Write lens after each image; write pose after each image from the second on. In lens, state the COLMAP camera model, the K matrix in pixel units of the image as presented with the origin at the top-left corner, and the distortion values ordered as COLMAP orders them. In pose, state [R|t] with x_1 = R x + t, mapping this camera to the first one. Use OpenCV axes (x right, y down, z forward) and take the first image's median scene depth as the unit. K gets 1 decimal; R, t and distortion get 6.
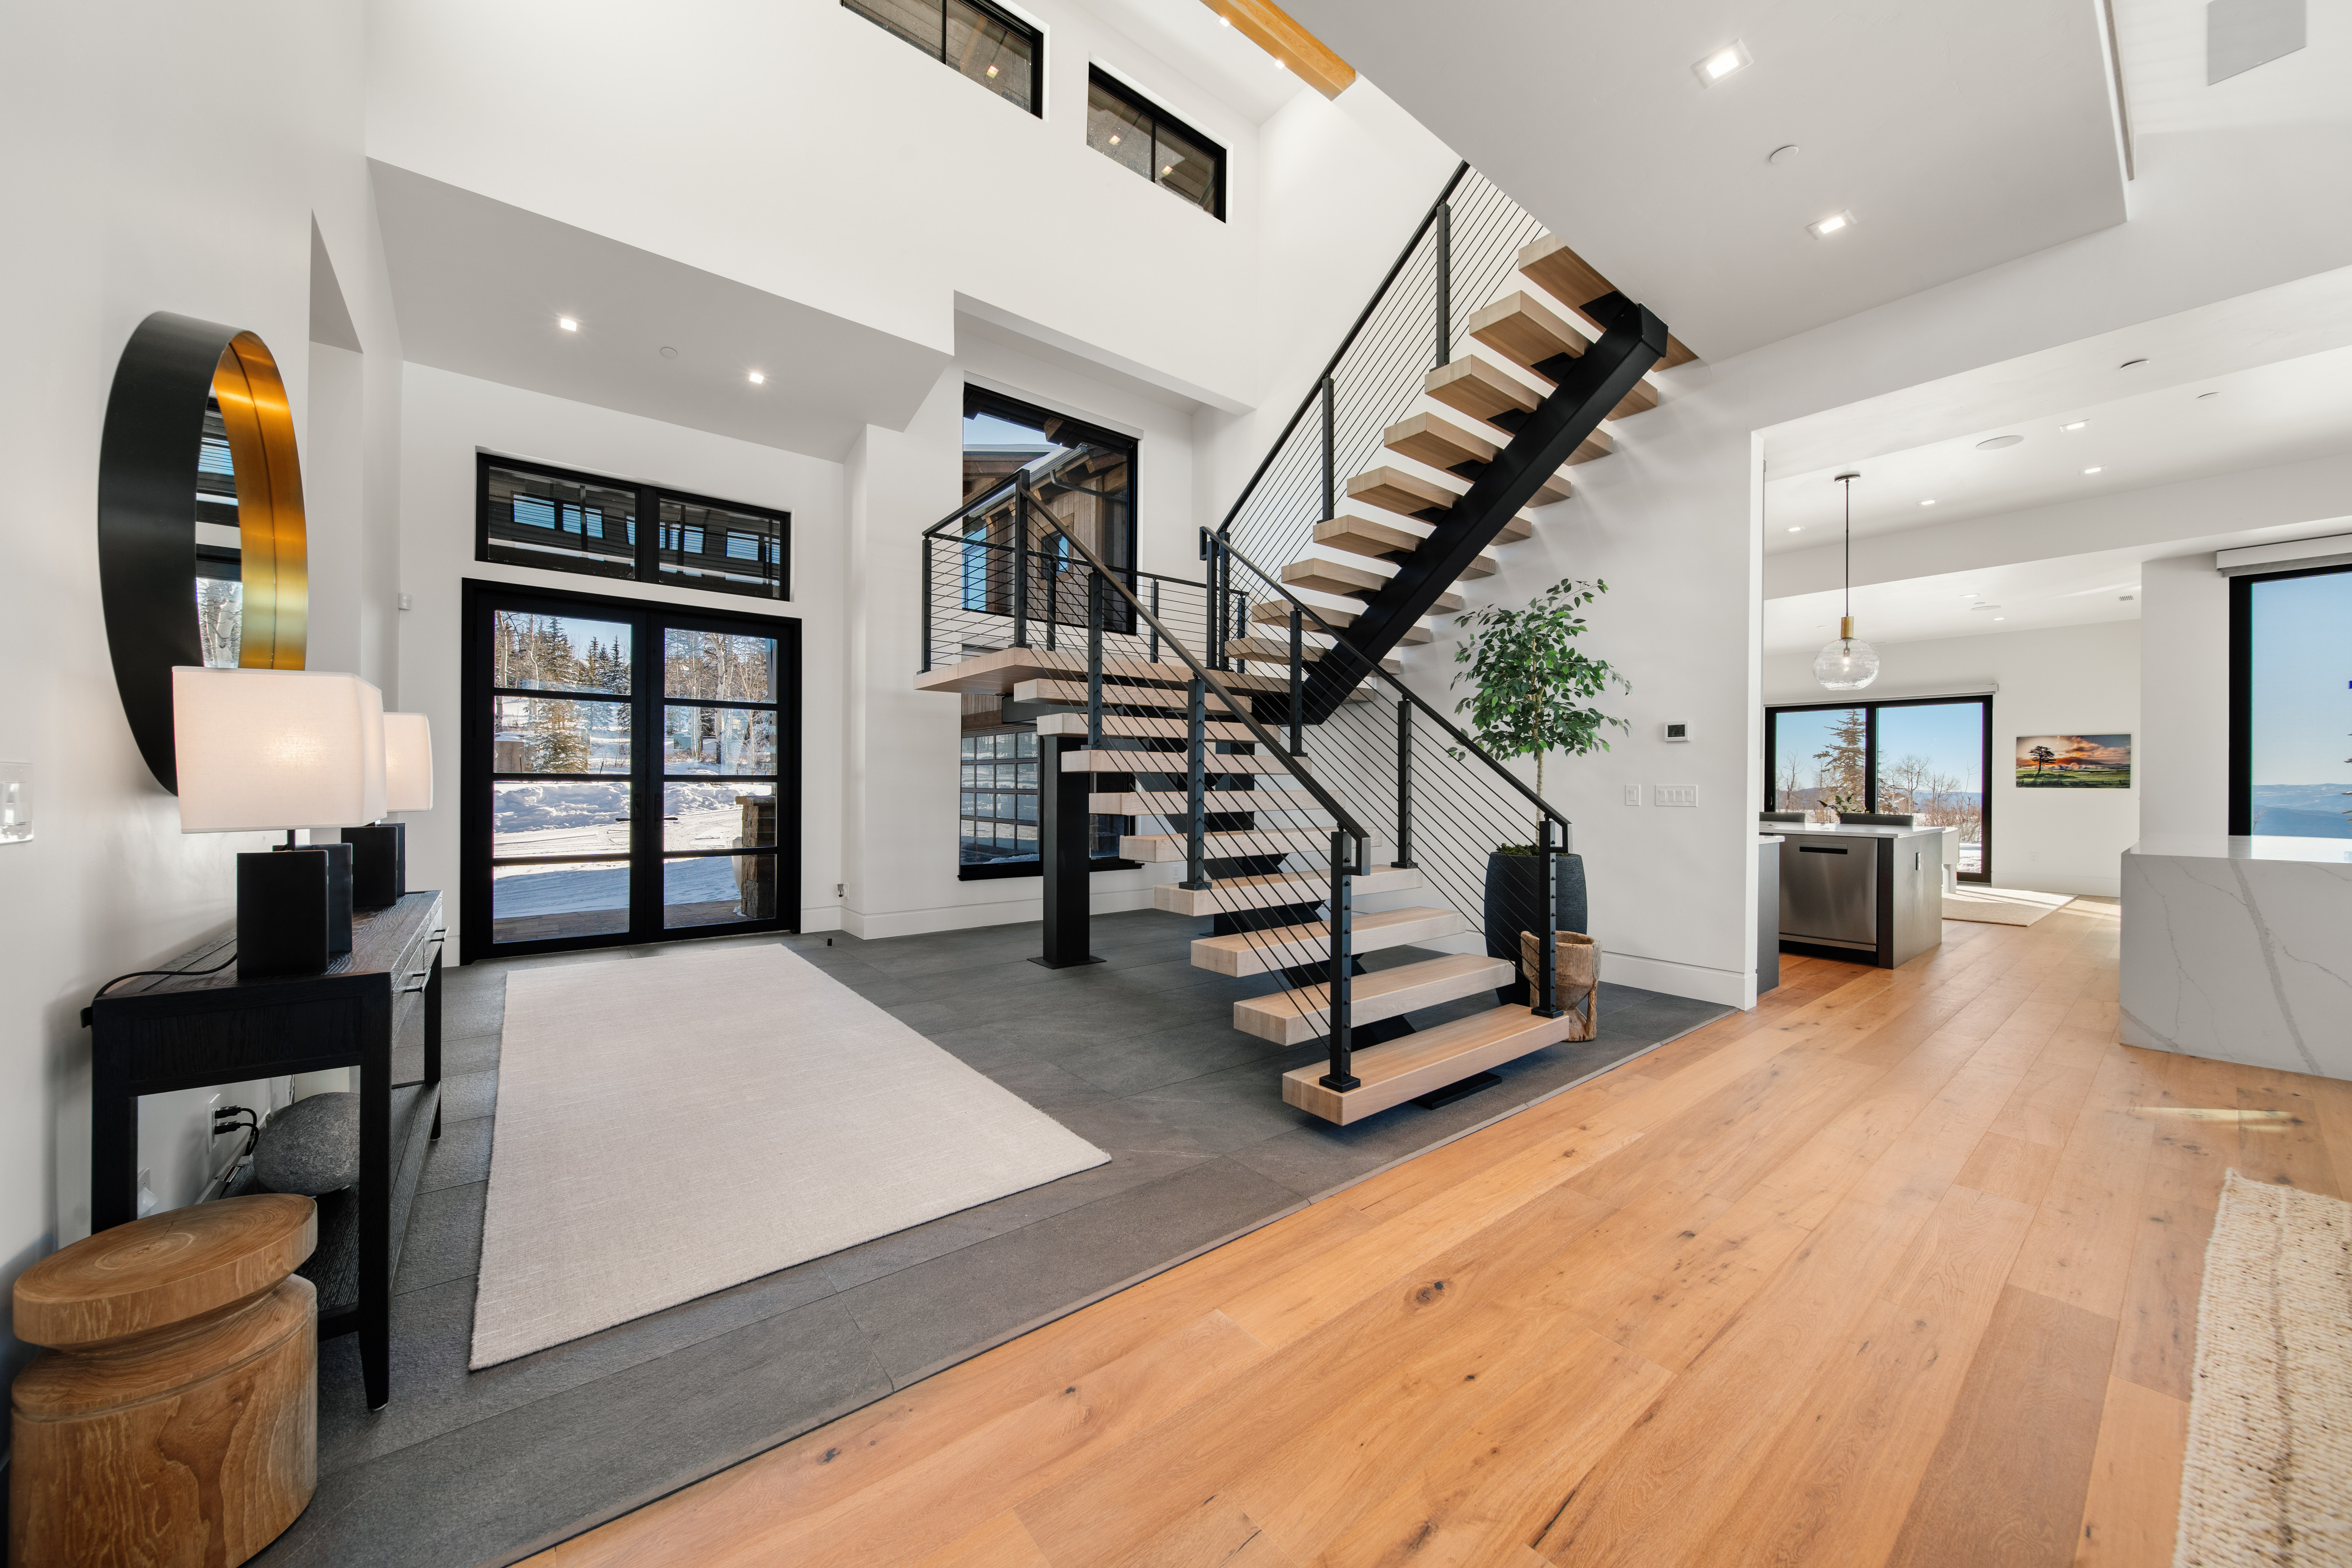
lens RADIAL K [[833.0, 0, 1188.4], [0, 833.0, 784.7], [0, 0, 1]] dist [-0.003586, -0.001116]
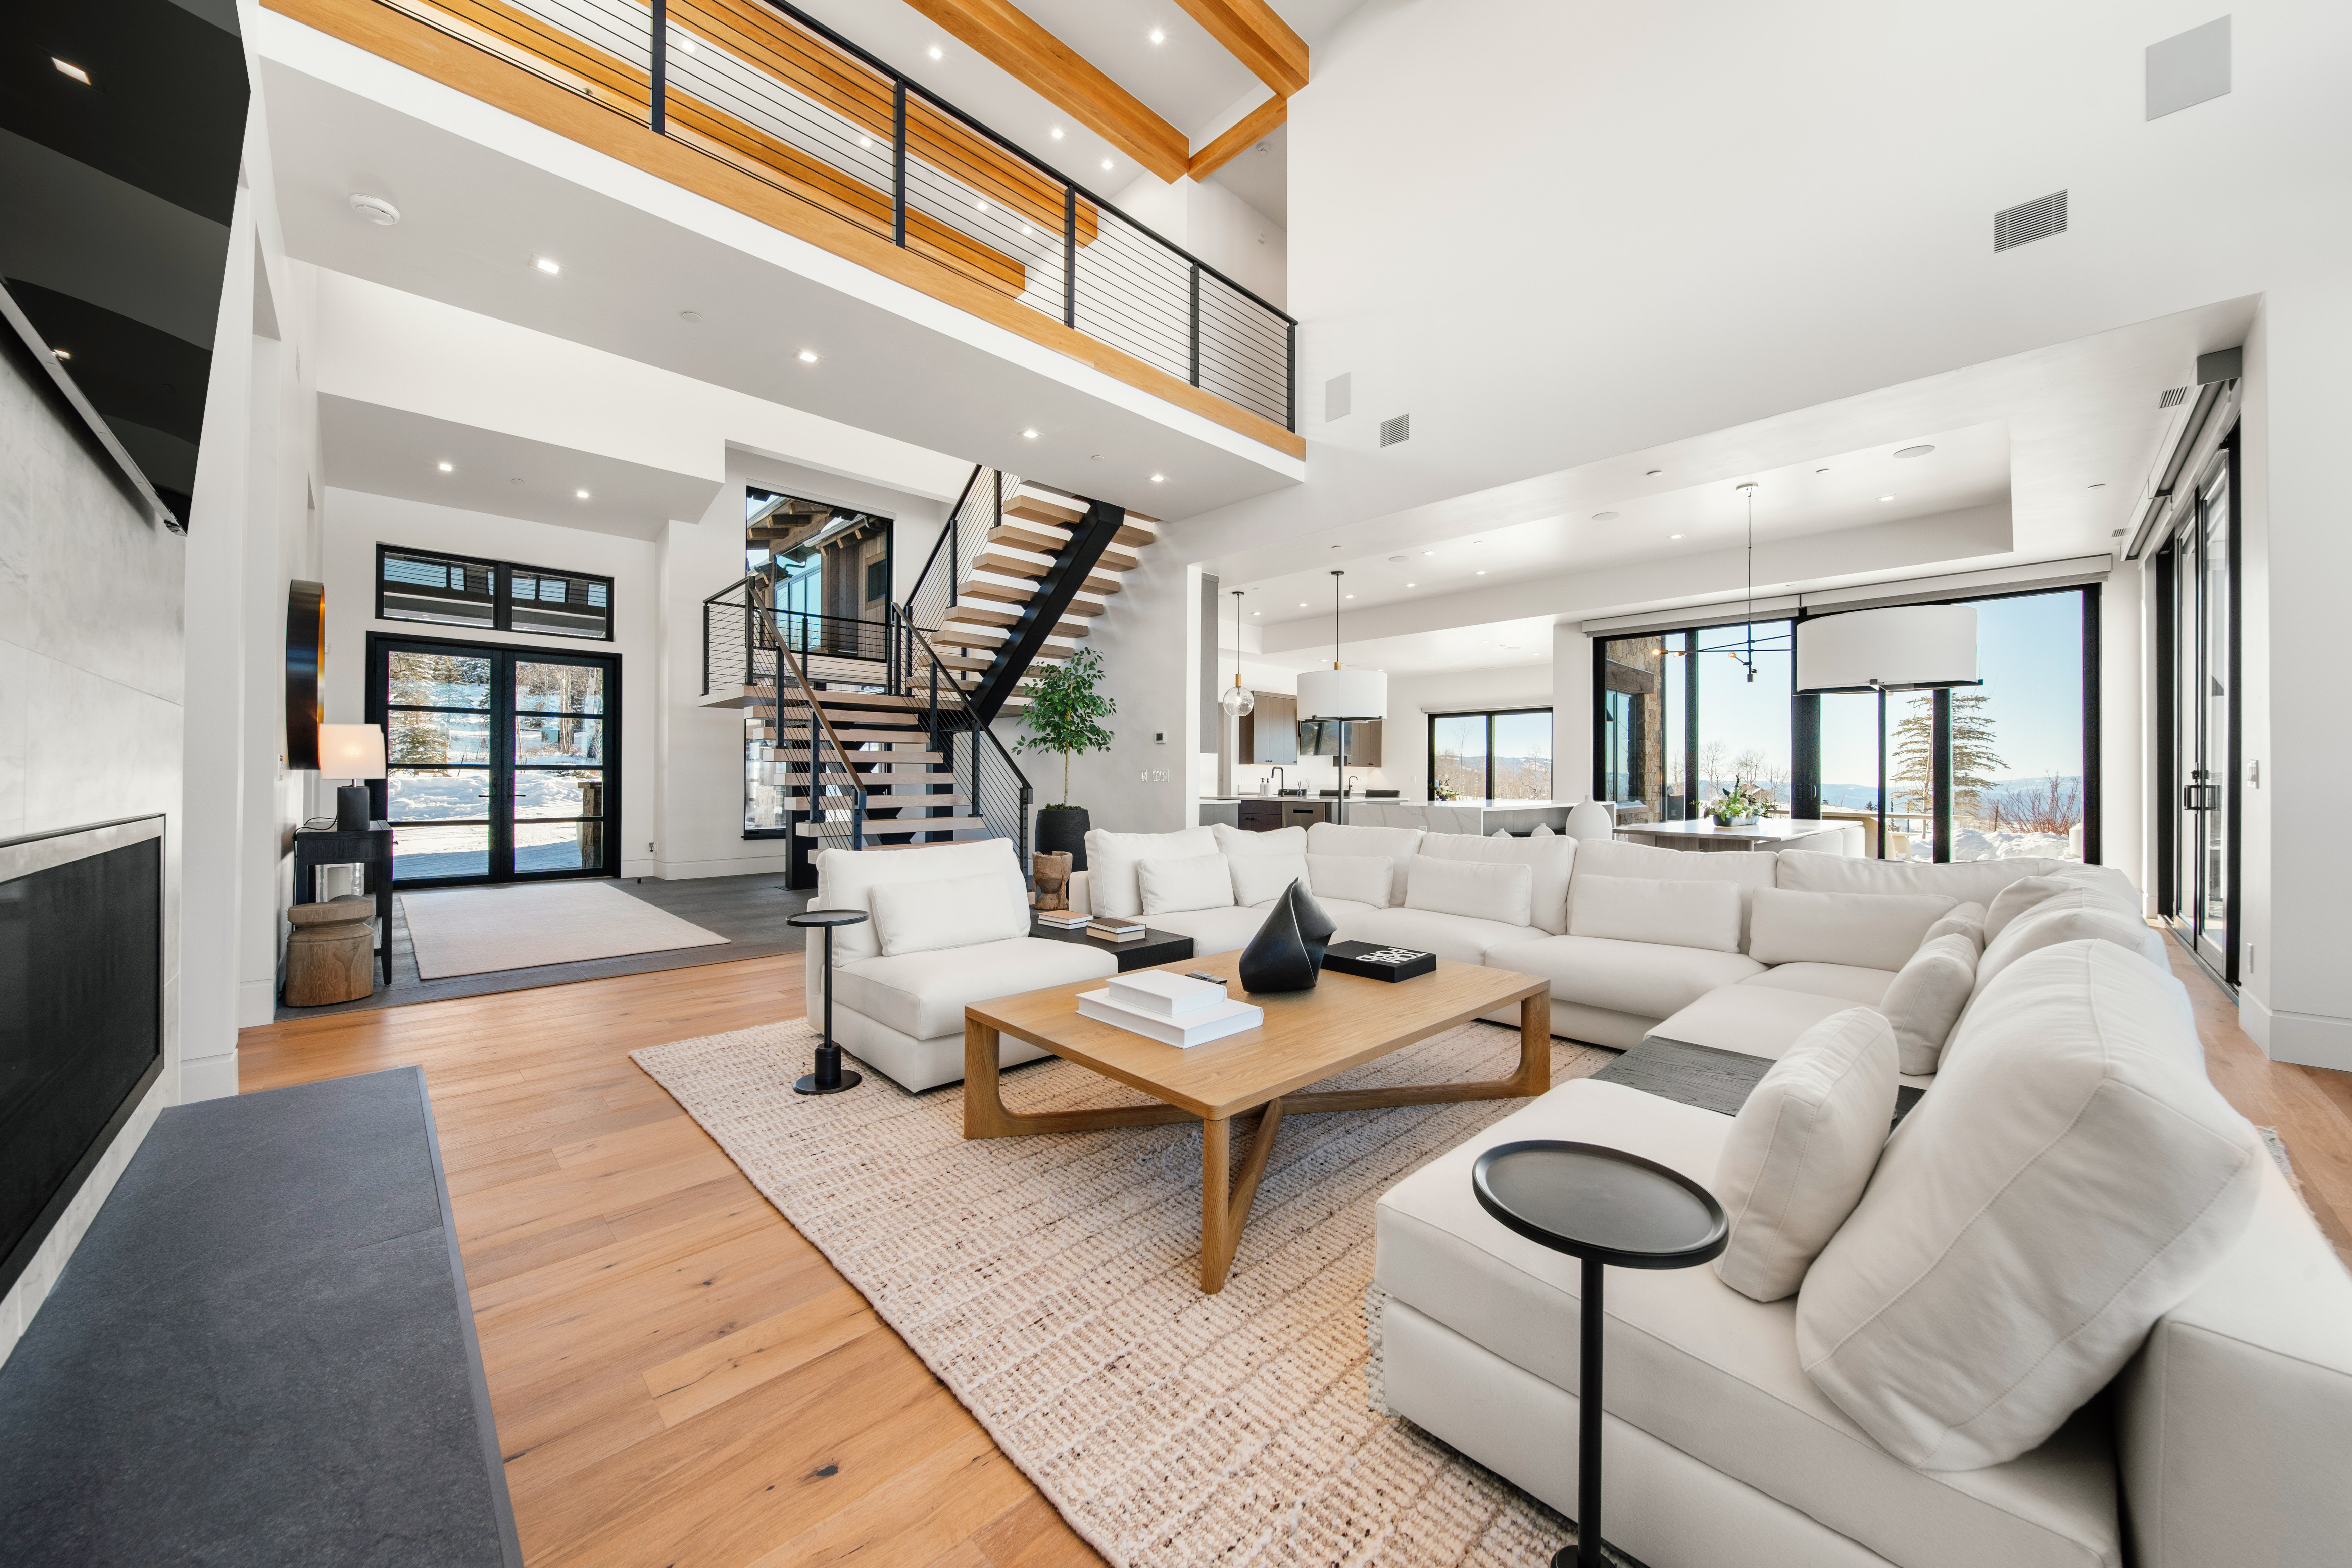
lens RADIAL K [[833.0, 0, 1193.5], [0, 833.0, 776.4], [0, 0, 1]] dist [-0.003586, -0.001116]
pose [[0.994063, -0.002941, 0.108769, 0.347511], [0.003239, 0.999991, -0.002558, 0.014570], [-0.108760, 0.002895, 0.994064, -0.508360]]
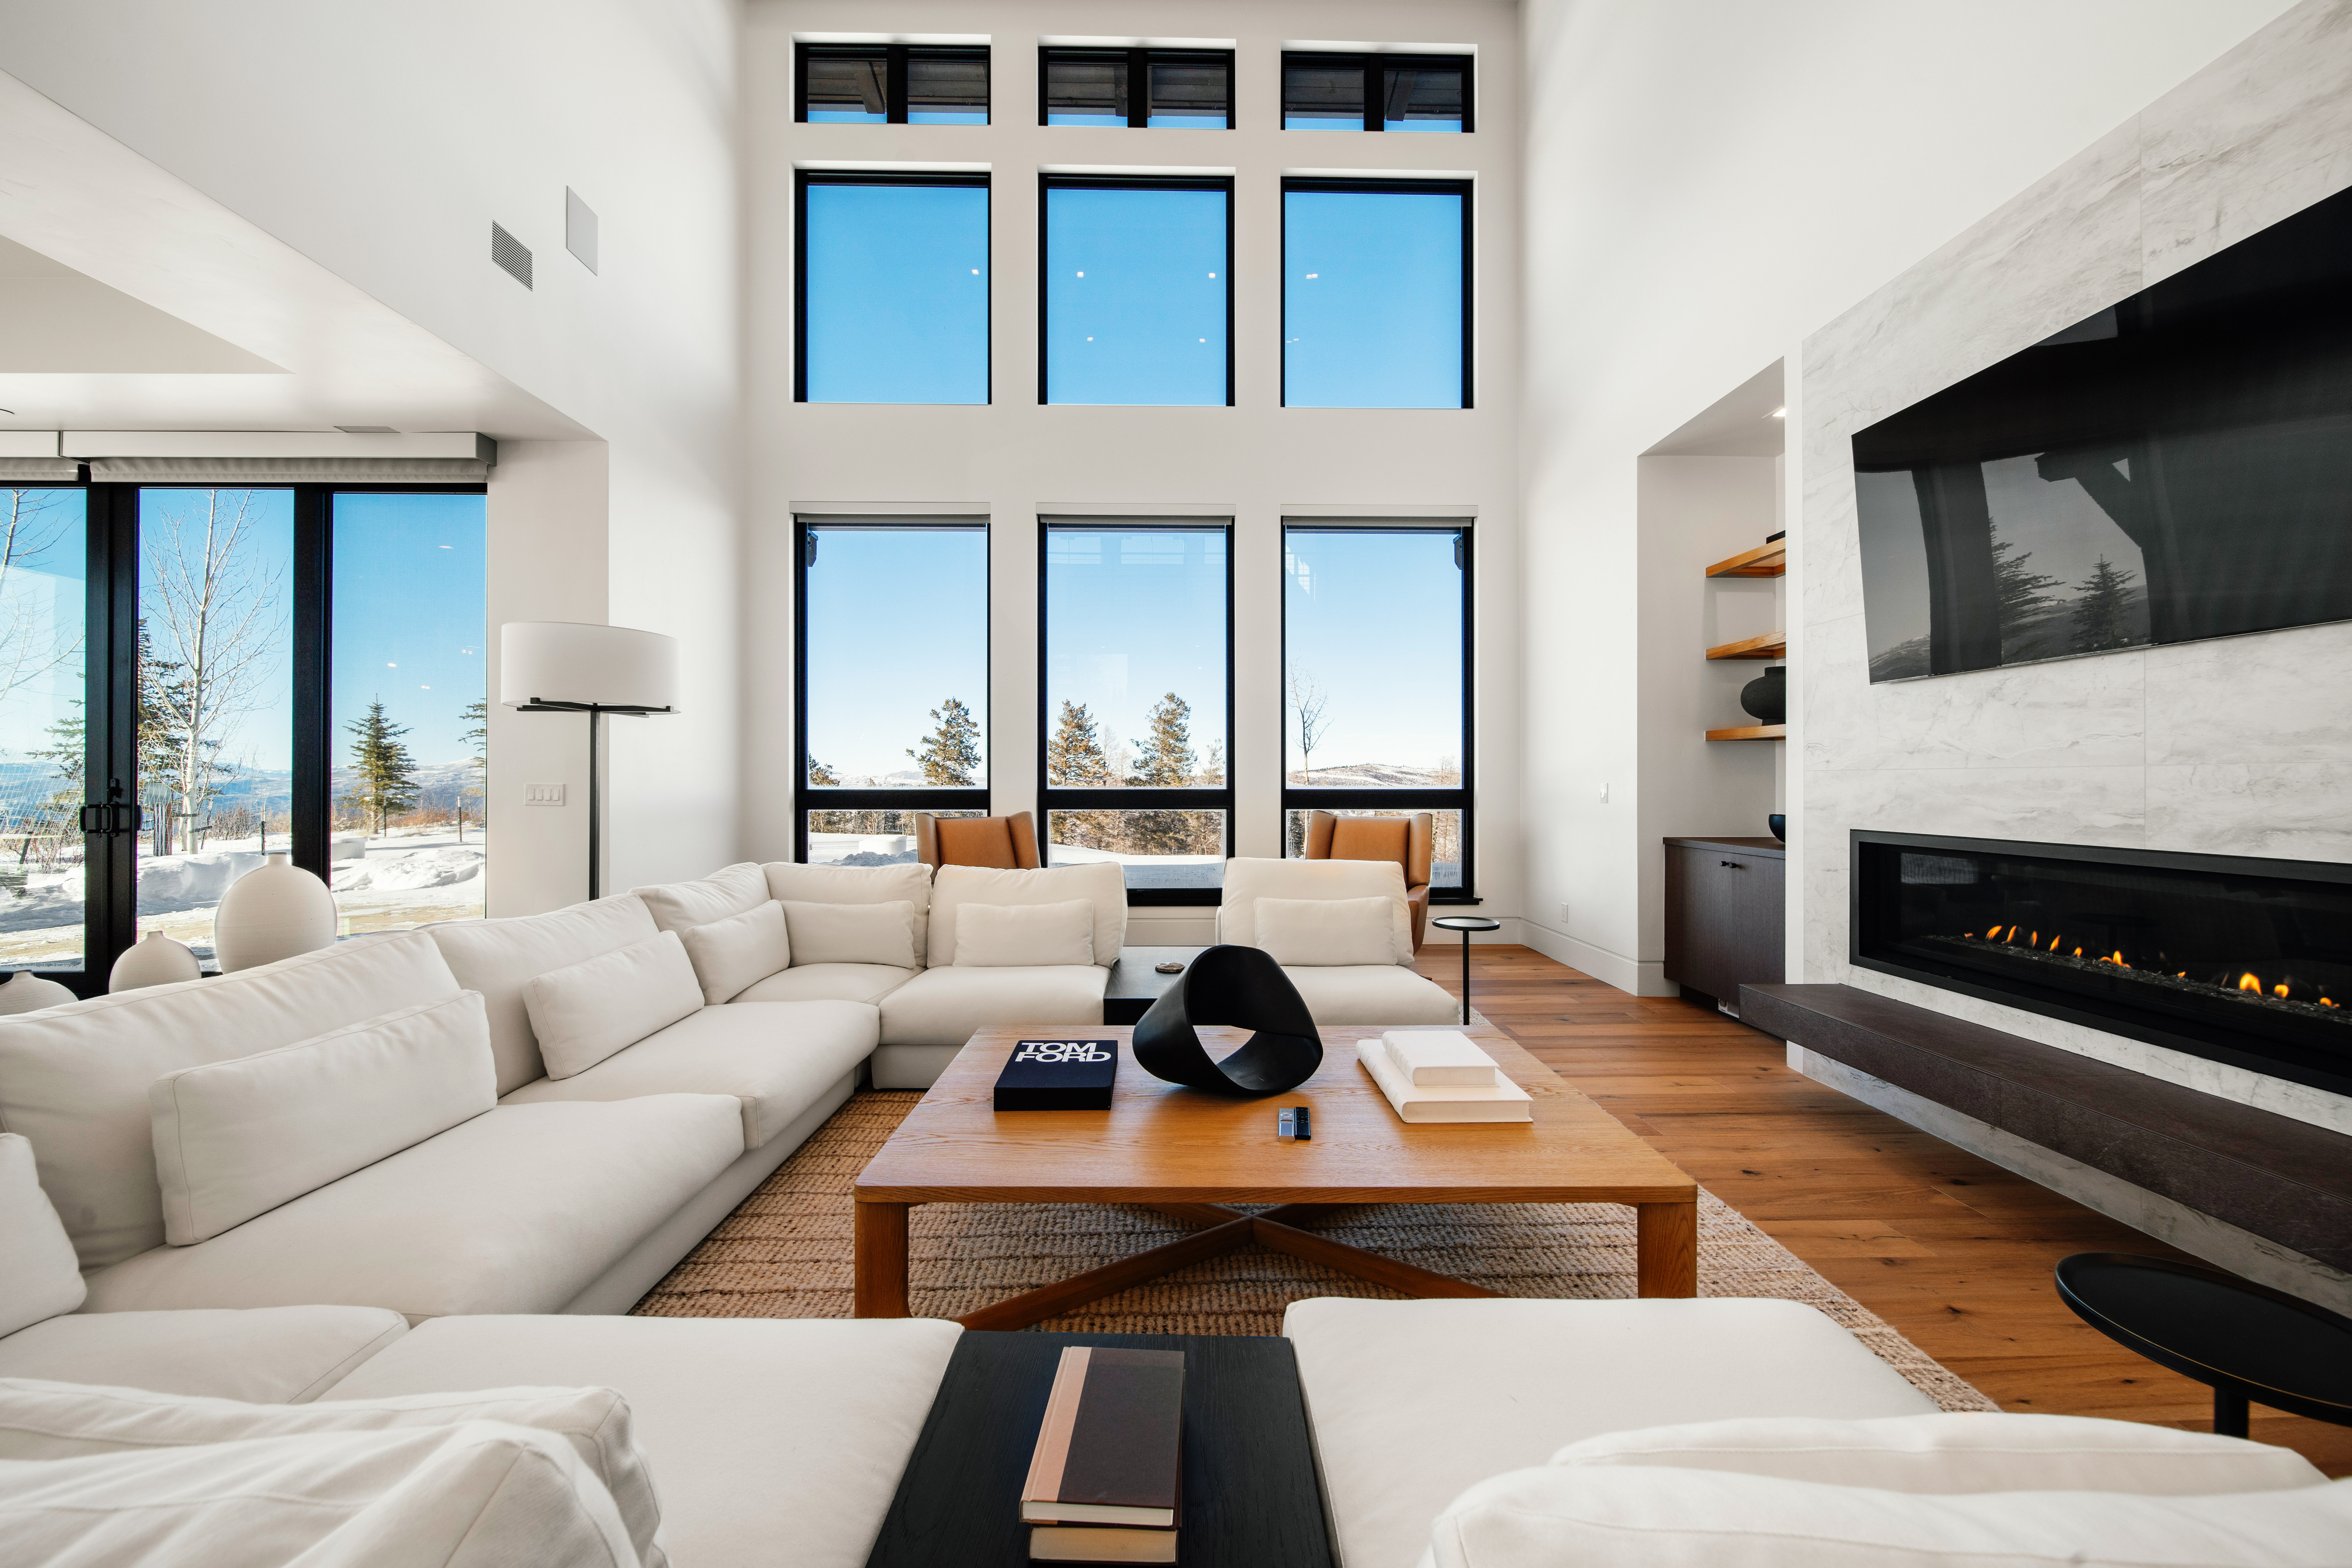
lens RADIAL K [[833.0, 0, 1177.8], [0, 833.0, 783.4], [0, 0, 1]] dist [-0.003586, -0.001116]
pose [[-0.794733, -0.007539, 0.606913, 0.250023], [-0.003997, 0.999966, 0.007188, -0.003242], [-0.606946, 0.003287, -0.794736, 0.210720]]
